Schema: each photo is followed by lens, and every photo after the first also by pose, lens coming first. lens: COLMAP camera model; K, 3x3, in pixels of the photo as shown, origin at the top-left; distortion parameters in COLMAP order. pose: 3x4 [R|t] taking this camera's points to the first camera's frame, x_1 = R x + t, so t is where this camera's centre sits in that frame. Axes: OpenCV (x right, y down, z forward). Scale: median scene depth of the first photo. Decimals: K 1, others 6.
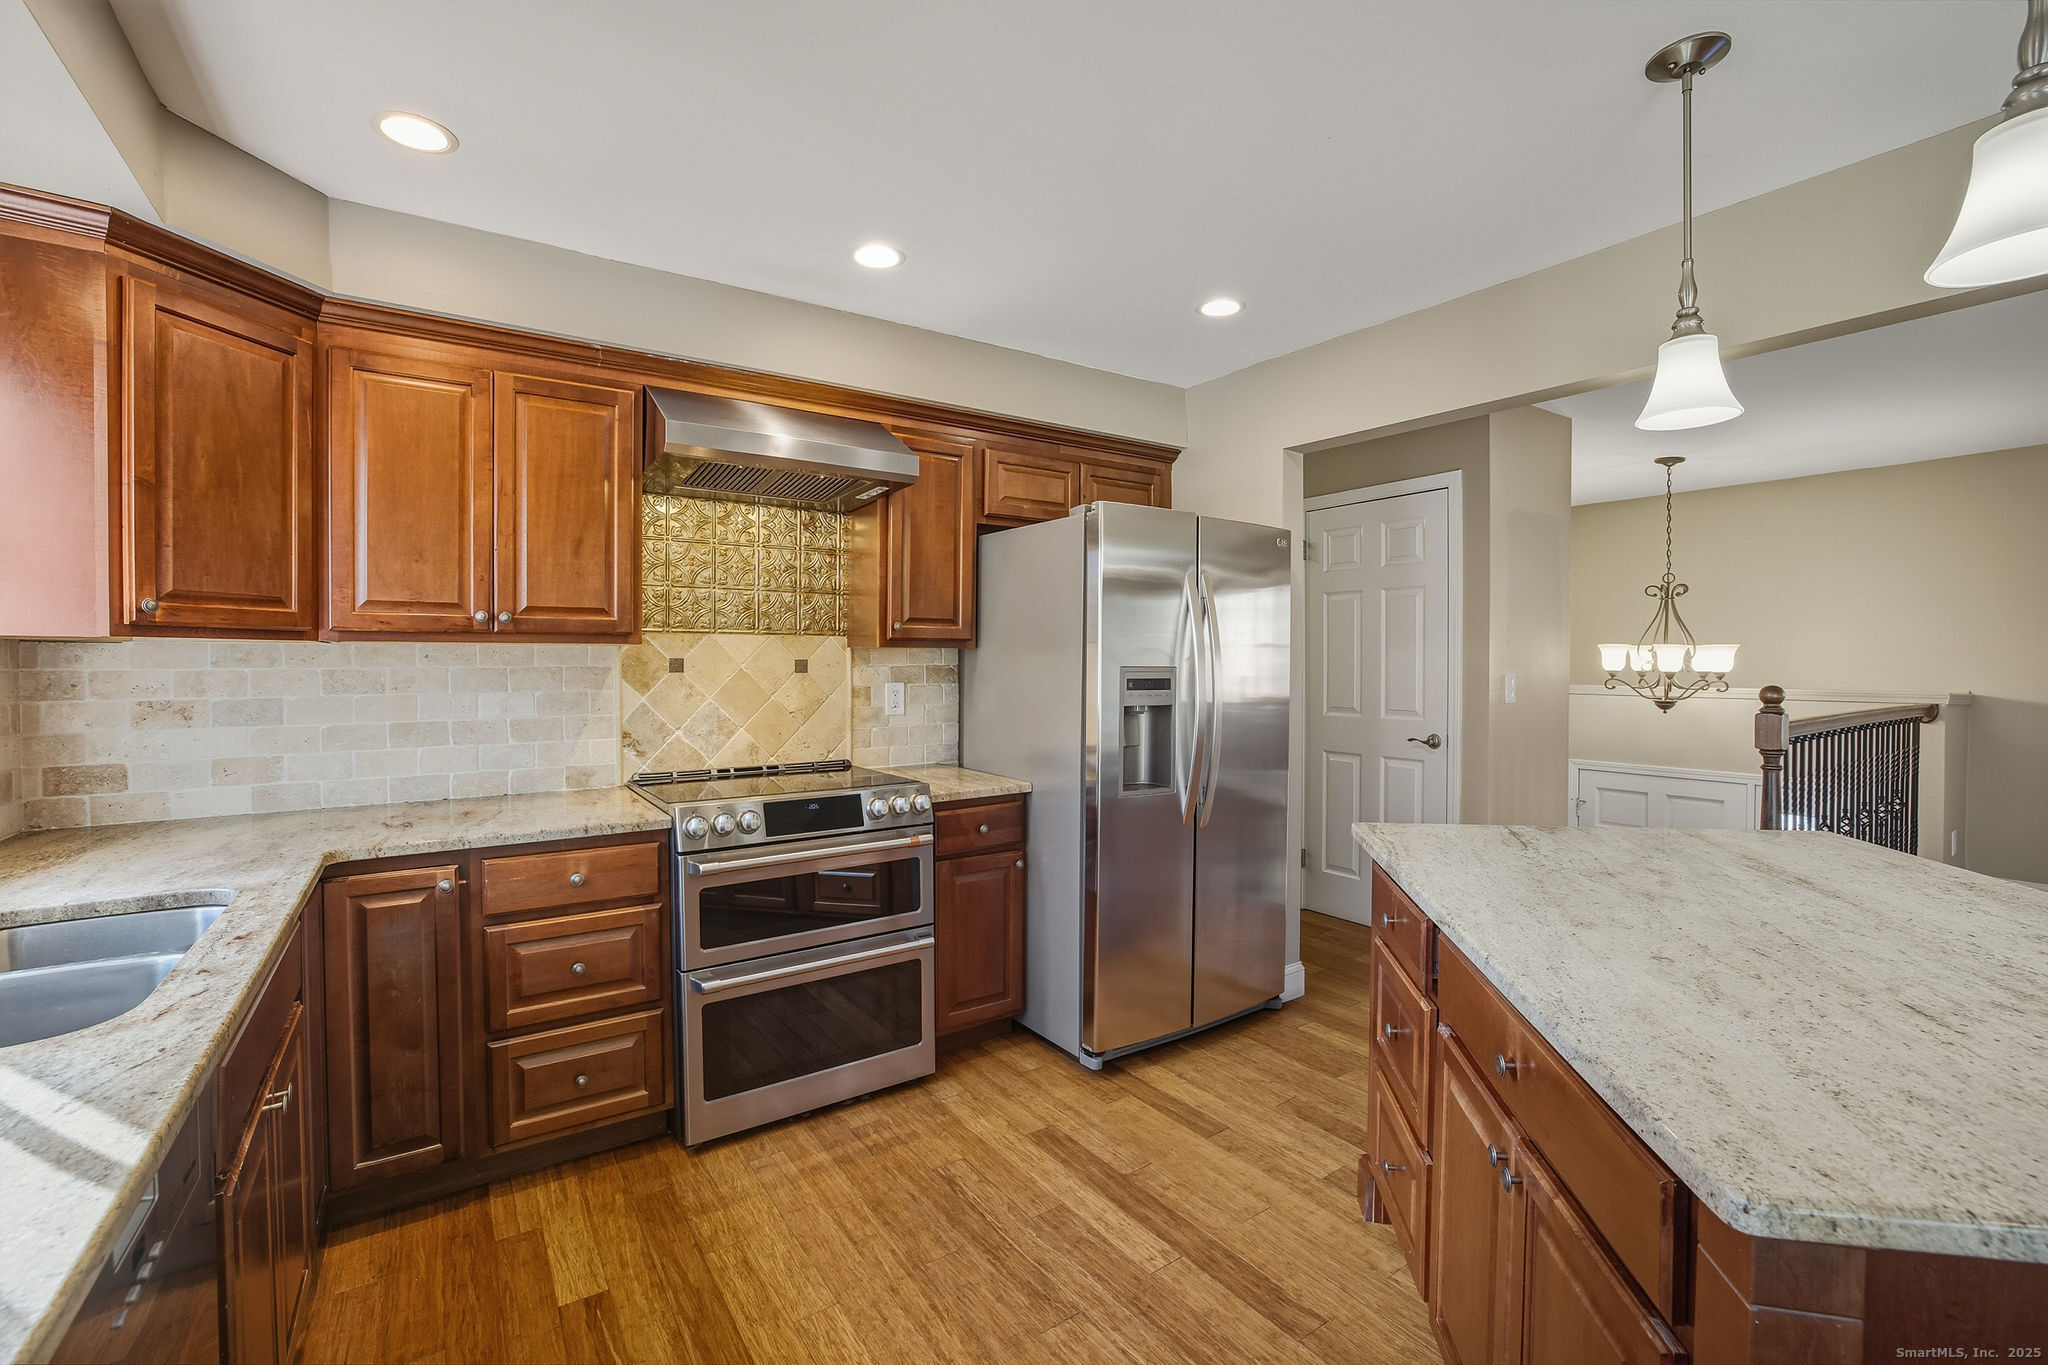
lens RADIAL K [[874.1, 0, 1015.1], [0, 874.1, 672.6], [0, 0, 1]] dist [-0.048591, 0.015626]
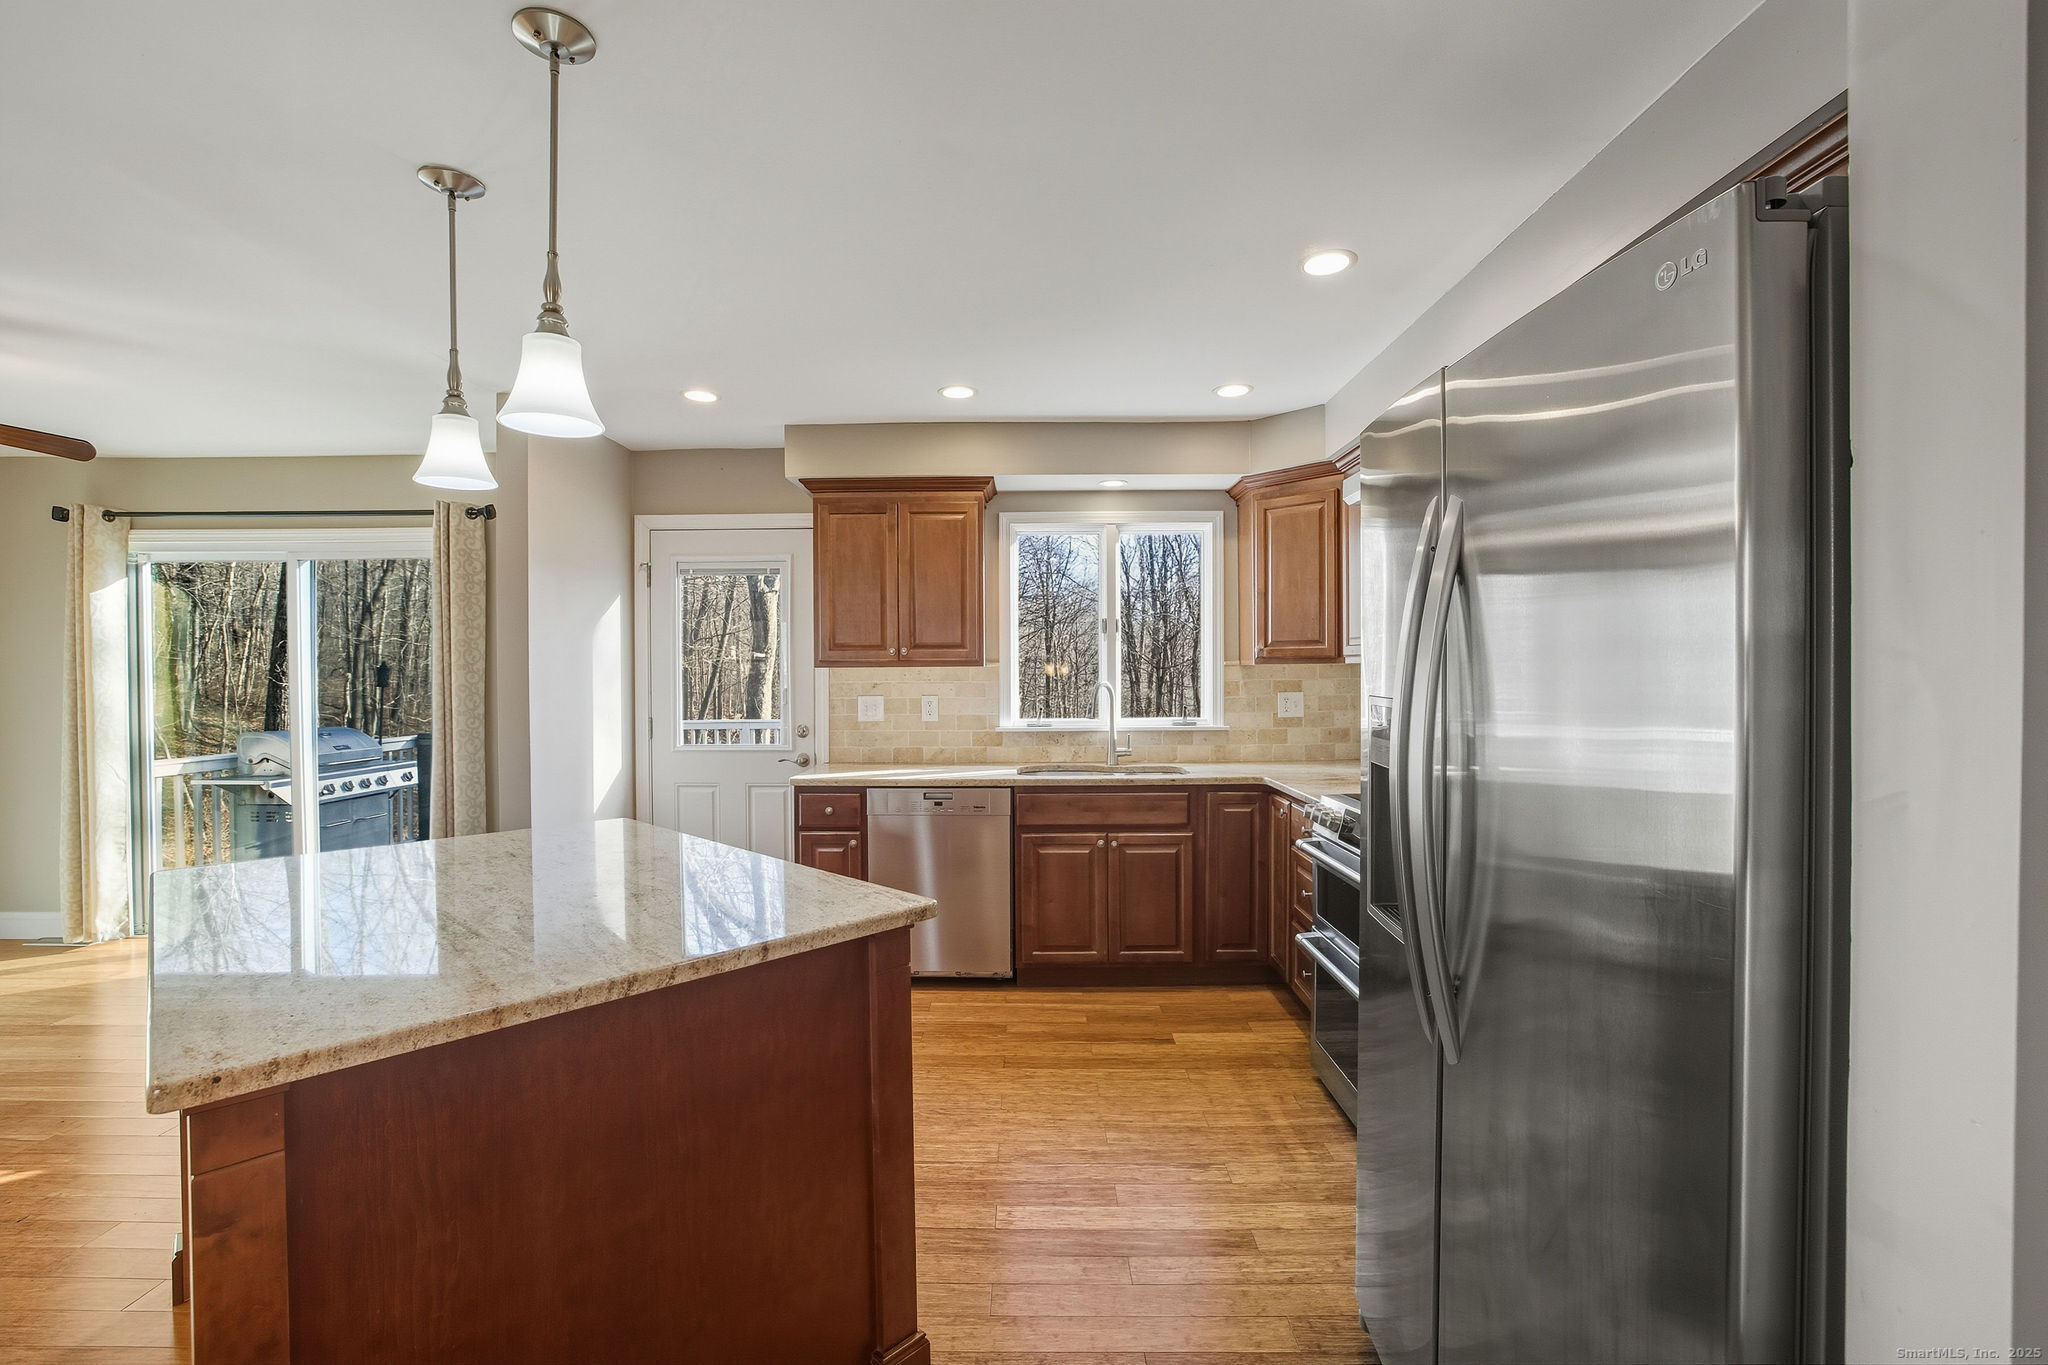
lens RADIAL K [[874.1, 0, 1031.3], [0, 874.1, 680.2], [0, 0, 1]] dist [-0.048591, 0.015626]
pose [[-0.559937, 0.013899, -0.828419, 0.751457], [-0.006196, 0.999761, 0.020962, -0.029089], [0.828512, 0.016870, -0.559717, 1.153145]]
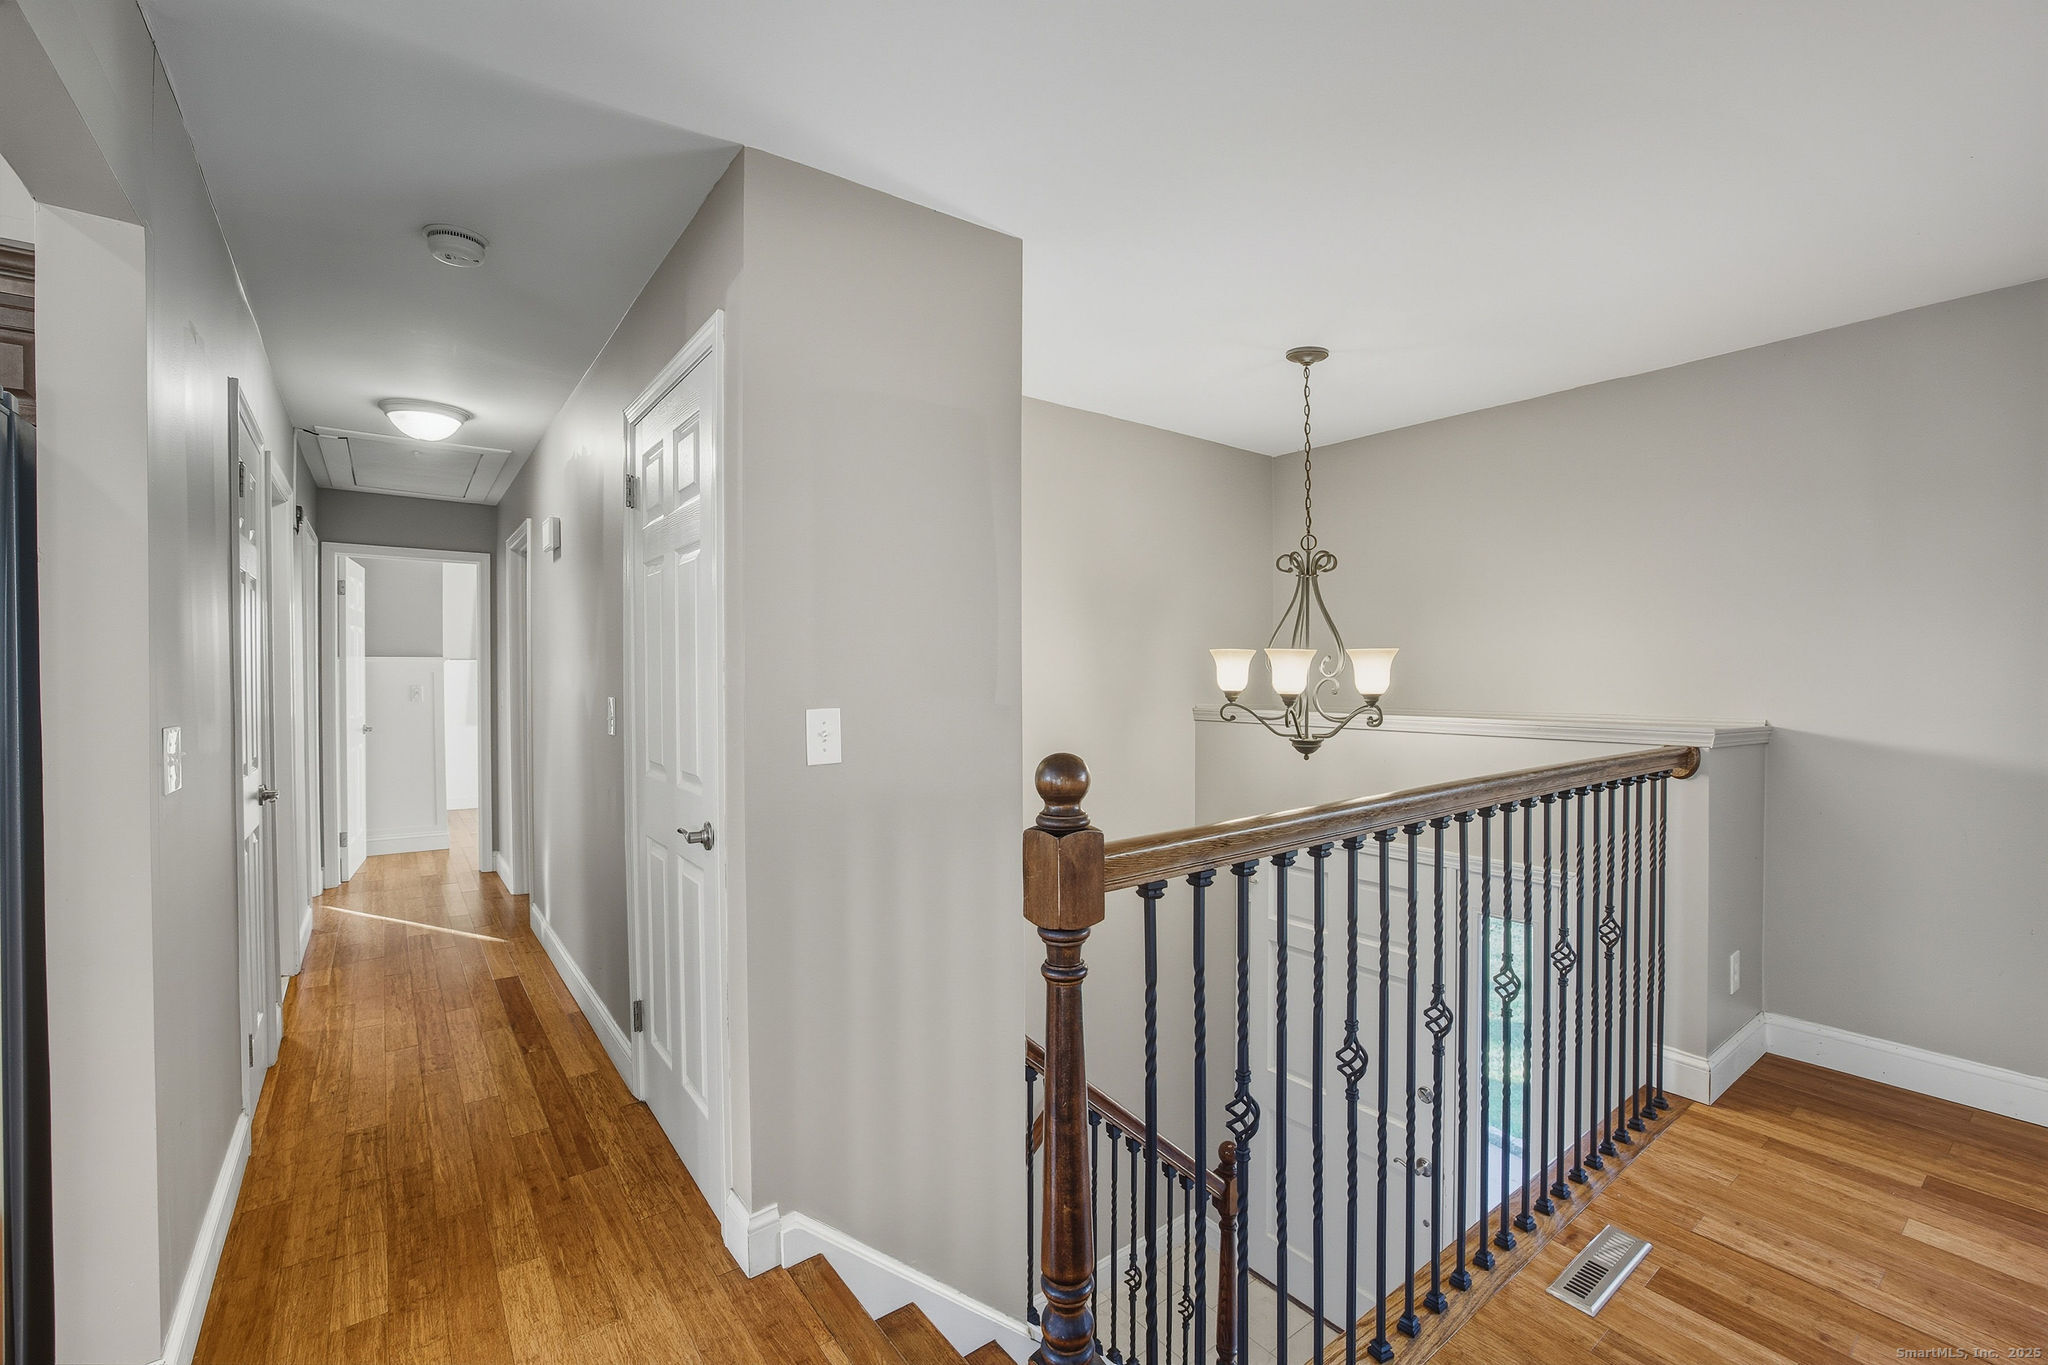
lens RADIAL K [[874.1, 0, 1021.0], [0, 874.1, 676.5], [0, 0, 1]] dist [-0.048591, 0.015626]
pose [[0.998855, -0.006772, 0.047359, 0.941947], [0.007047, 0.999959, -0.005644, -0.019182], [-0.047319, 0.005971, 0.998862, 0.672984]]
